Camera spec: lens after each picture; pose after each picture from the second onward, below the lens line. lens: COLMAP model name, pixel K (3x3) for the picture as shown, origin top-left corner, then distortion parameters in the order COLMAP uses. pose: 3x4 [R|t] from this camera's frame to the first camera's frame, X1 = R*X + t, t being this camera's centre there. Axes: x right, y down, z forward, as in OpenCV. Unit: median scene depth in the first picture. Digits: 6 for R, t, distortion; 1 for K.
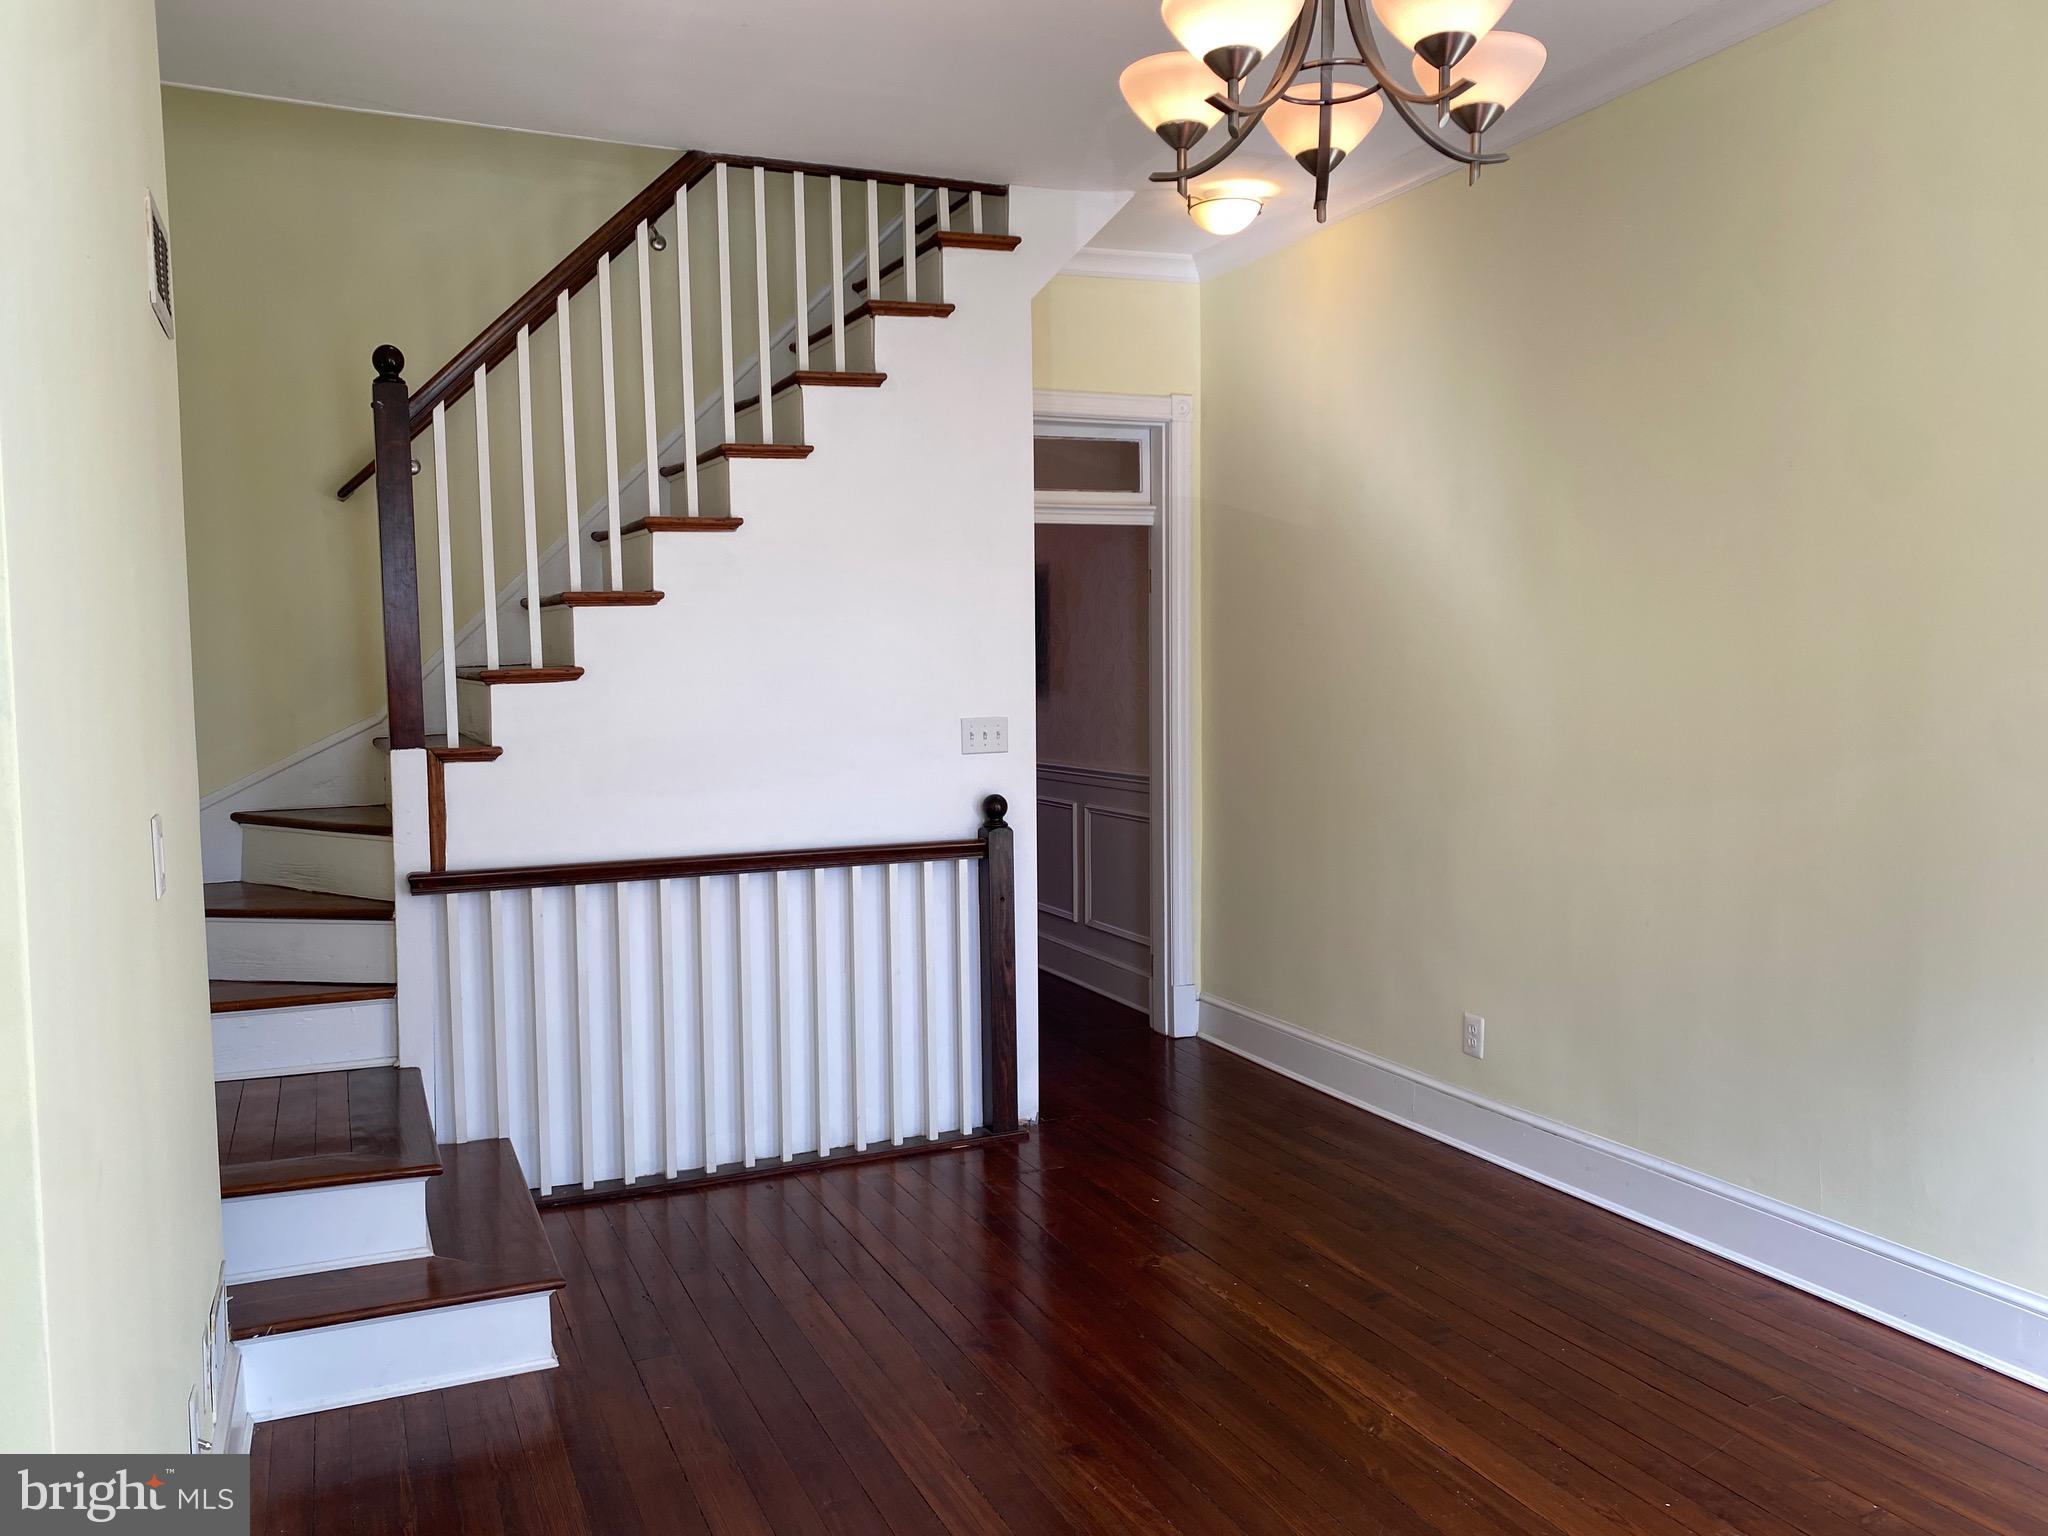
lens RADIAL K [[1559.9, 0, 1027.8], [0, 1559.9, 769.9], [0, 0, 1]] dist [0.034942, -0.043451]
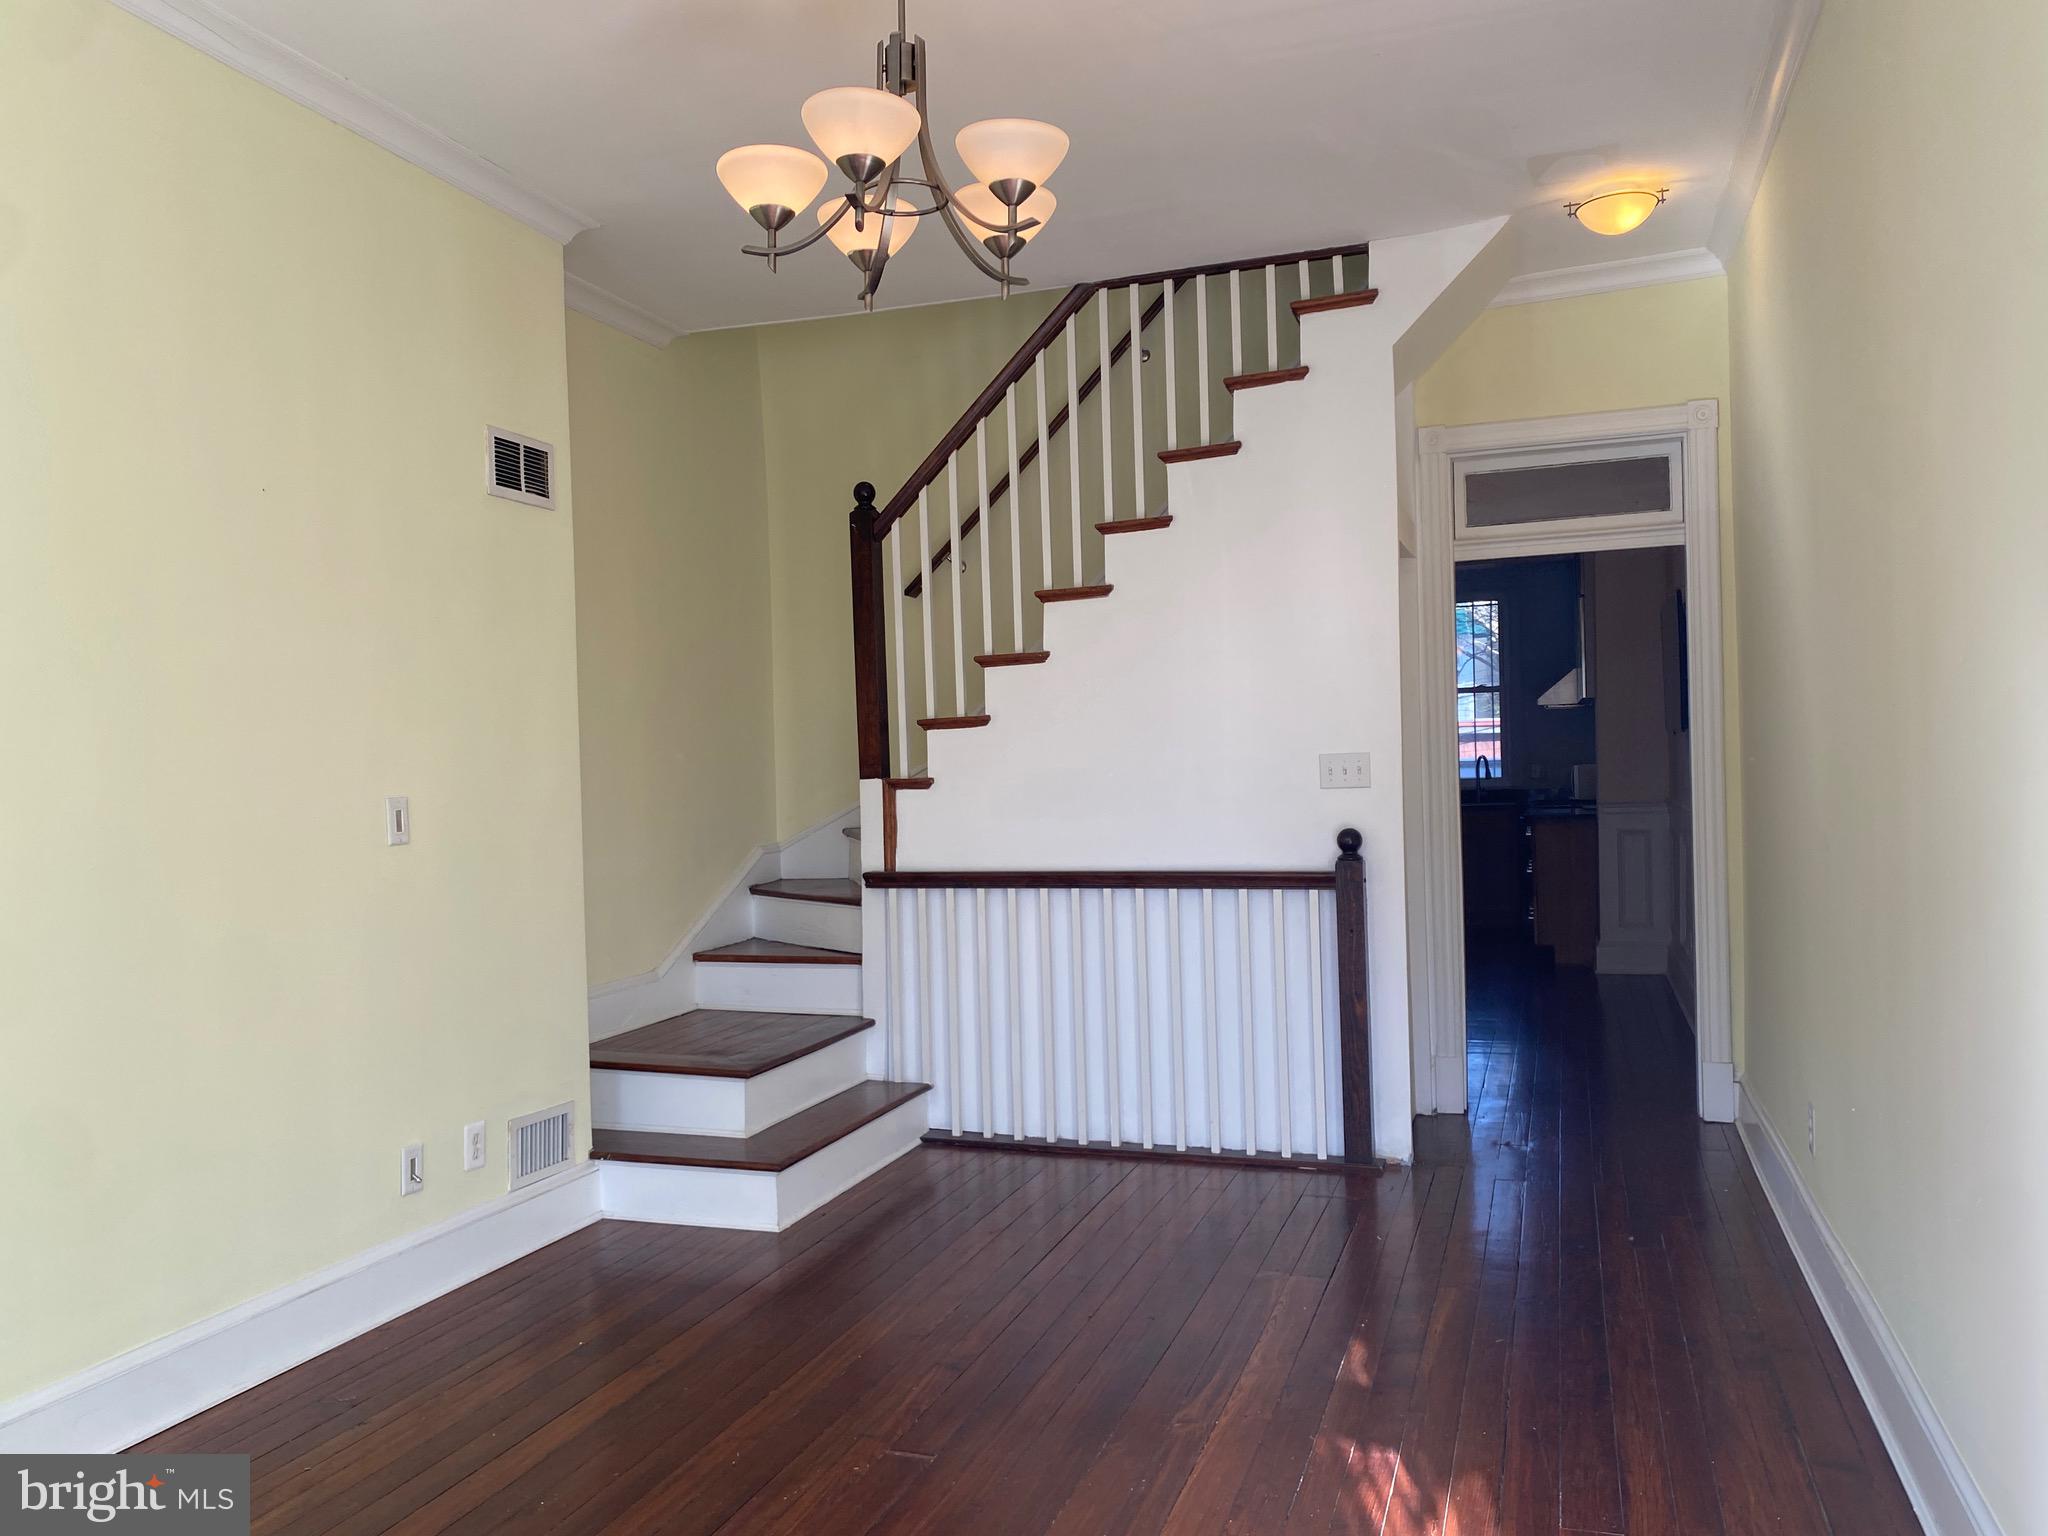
lens RADIAL K [[1559.9, 0, 1026.7], [0, 1559.9, 767.4], [0, 0, 1]] dist [0.034942, -0.043451]
pose [[0.737520, -0.002225, -0.675322, 0.550417], [-0.024587, 0.999243, -0.030144, 0.012762], [0.674878, 0.038836, 0.736907, 0.098944]]
